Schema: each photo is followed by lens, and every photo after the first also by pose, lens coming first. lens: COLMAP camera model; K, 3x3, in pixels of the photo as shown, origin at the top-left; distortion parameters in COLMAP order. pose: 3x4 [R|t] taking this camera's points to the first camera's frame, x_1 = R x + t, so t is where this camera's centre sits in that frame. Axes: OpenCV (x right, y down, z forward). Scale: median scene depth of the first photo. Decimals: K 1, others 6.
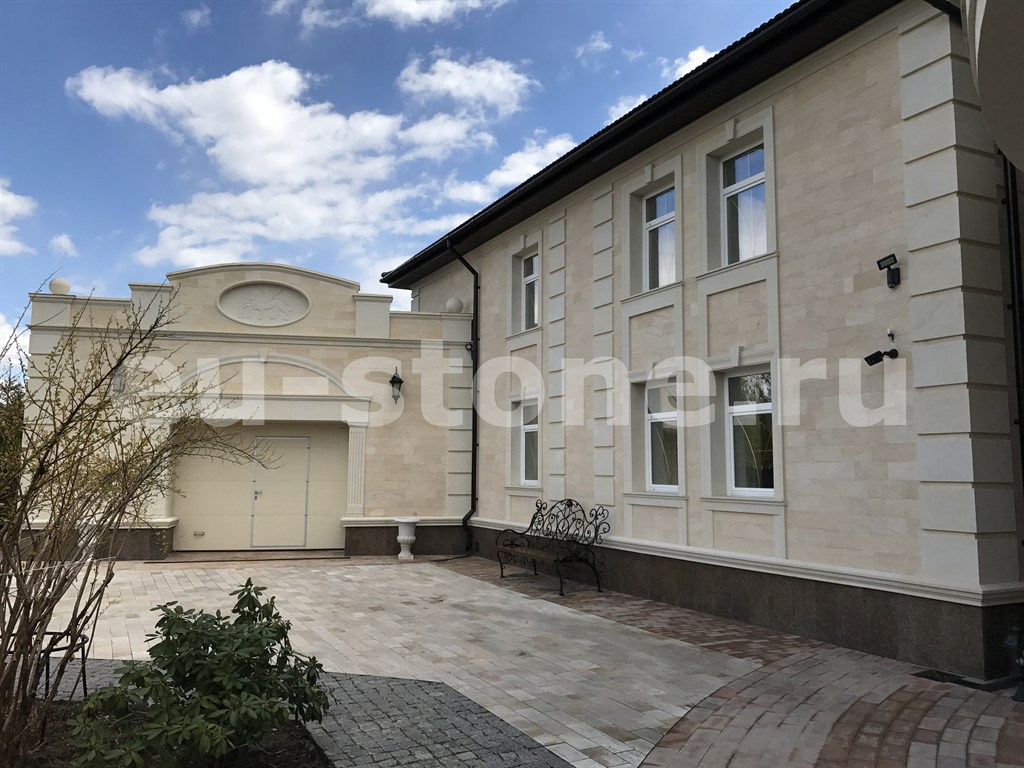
lens RADIAL K [[839.0, 0, 515.2], [0, 839.0, 378.5], [0, 0, 1]] dist [0.058768, -0.072995]
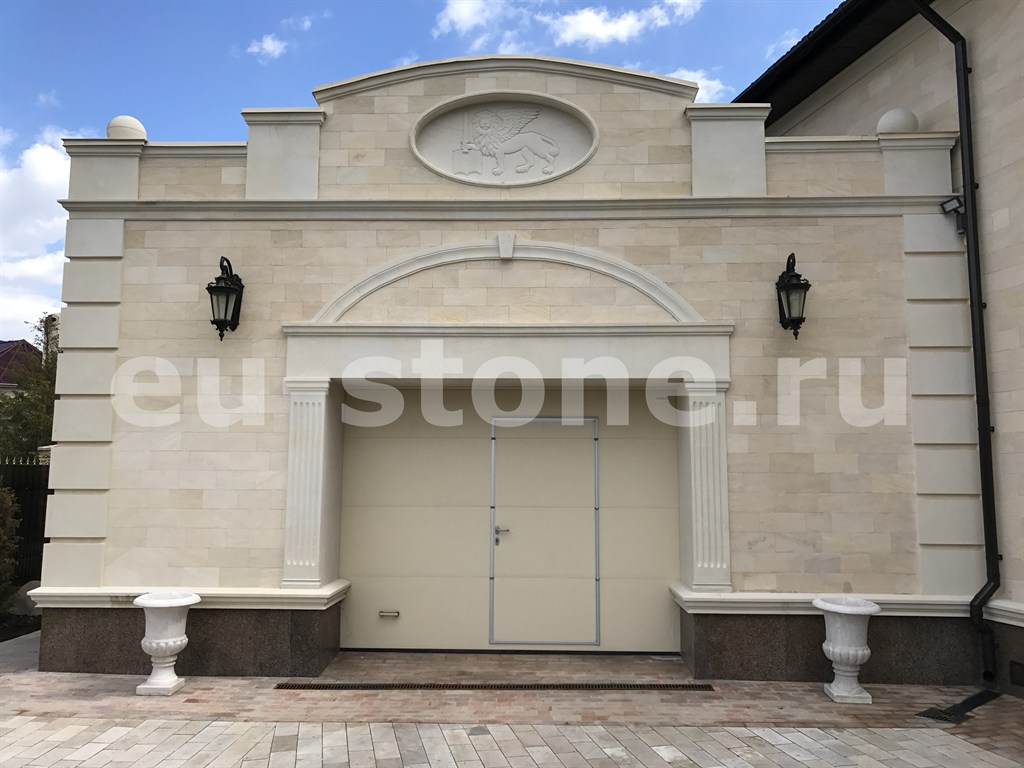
lens RADIAL K [[839.0, 0, 515.2], [0, 839.0, 378.5], [0, 0, 1]] dist [0.058768, -0.072995]
pose [[0.972107, -0.029117, -0.232724, -0.228379], [0.027287, 0.999566, -0.011078, 0.065868], [0.232945, 0.004418, 0.972480, 0.666595]]
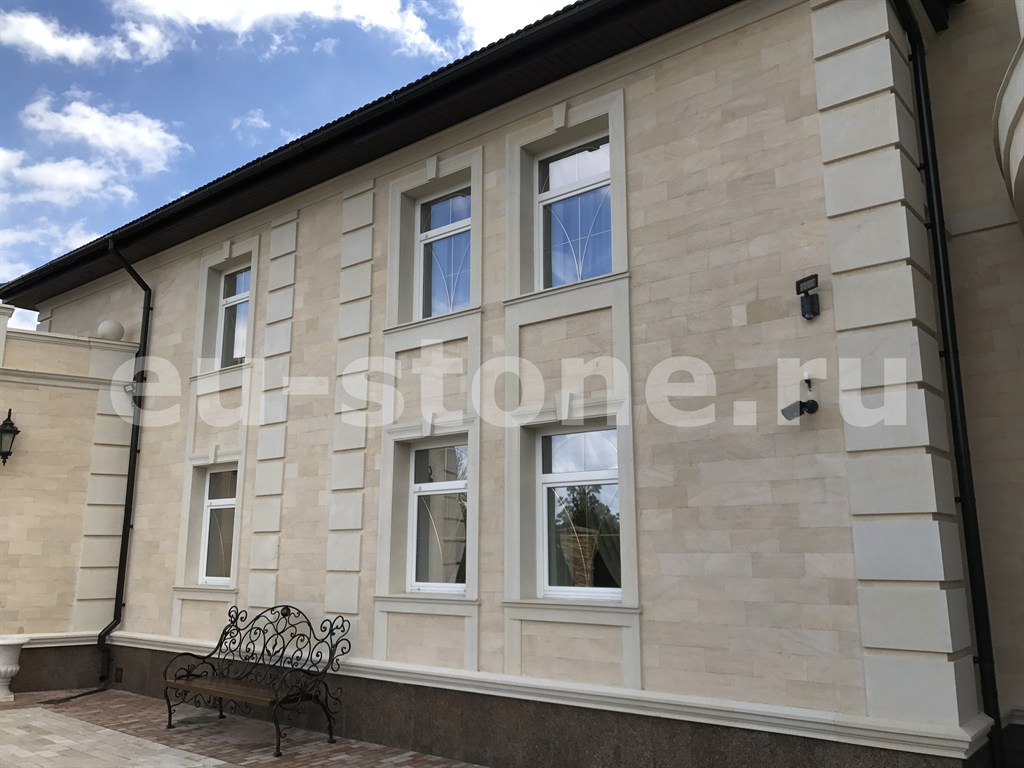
lens RADIAL K [[833.5, 0, 518.3], [0, 833.5, 382.0], [0, 0, 1]] dist [0.055841, -0.075506]
pose [[0.910390, 0.077391, 0.406448, -0.057754], [-0.038939, 0.994017, -0.102050, 0.021938], [-0.411914, 0.077079, 0.907957, 0.265592]]
